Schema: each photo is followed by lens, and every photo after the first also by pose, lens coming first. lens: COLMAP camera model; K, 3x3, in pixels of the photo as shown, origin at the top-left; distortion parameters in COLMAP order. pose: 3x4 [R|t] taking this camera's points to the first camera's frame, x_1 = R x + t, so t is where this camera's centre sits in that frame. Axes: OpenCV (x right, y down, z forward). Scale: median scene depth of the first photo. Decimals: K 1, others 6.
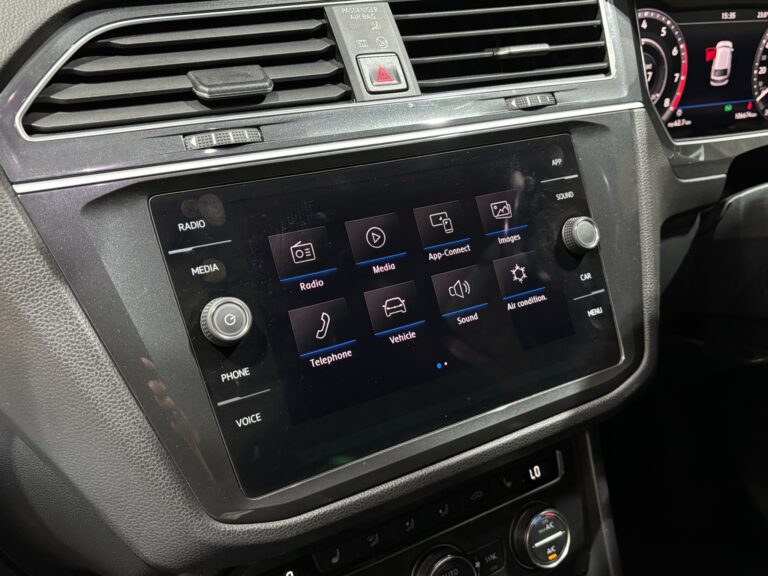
lens RADIAL K [[723.4, 0, 384.0], [0, 723.4, 288.0], [0, 0, 1]] dist [0.030421, -0.016457]
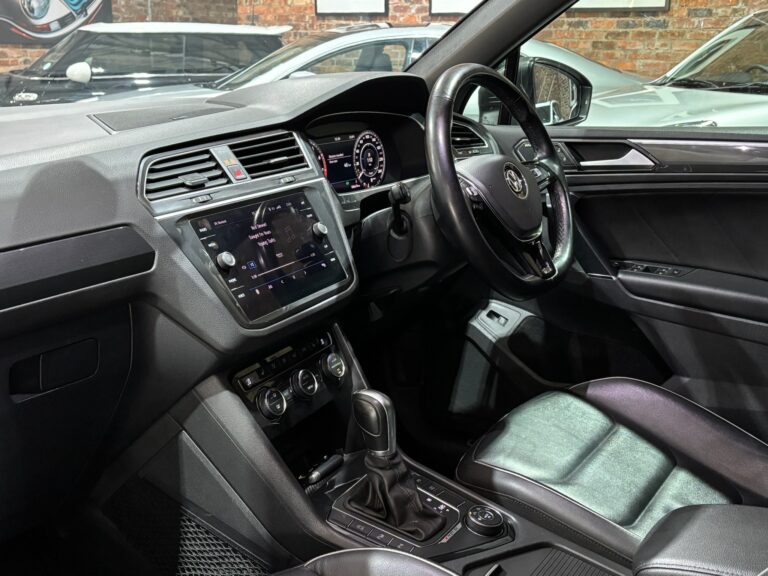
lens RADIAL K [[884.5, 0, 384.0], [0, 884.5, 288.0], [0, 0, 1]] dist [0.187731, -0.007780]
pose [[0.852091, -0.161940, 0.497711, -1.112261], [0.255470, 0.958643, -0.125457, 0.570607], [-0.456810, 0.234051, 0.858222, -1.685794]]
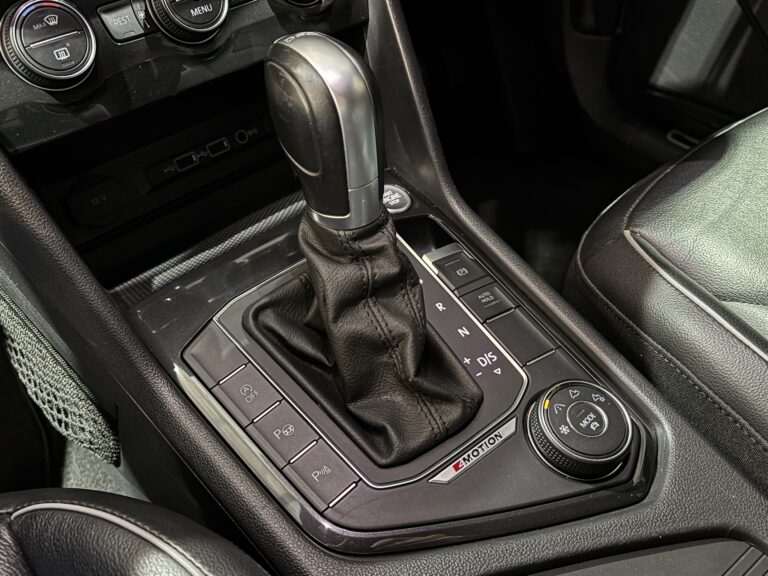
lens RADIAL K [[723.4, 0, 384.0], [0, 723.4, 288.0], [0, 0, 1]] dist [0.030421, -0.016457]
pose [[0.977084, -0.172314, 0.124958, 0.153606], [0.133741, 0.953704, 0.269375, 0.572827], [-0.165590, -0.246490, 0.954894, 0.039766]]
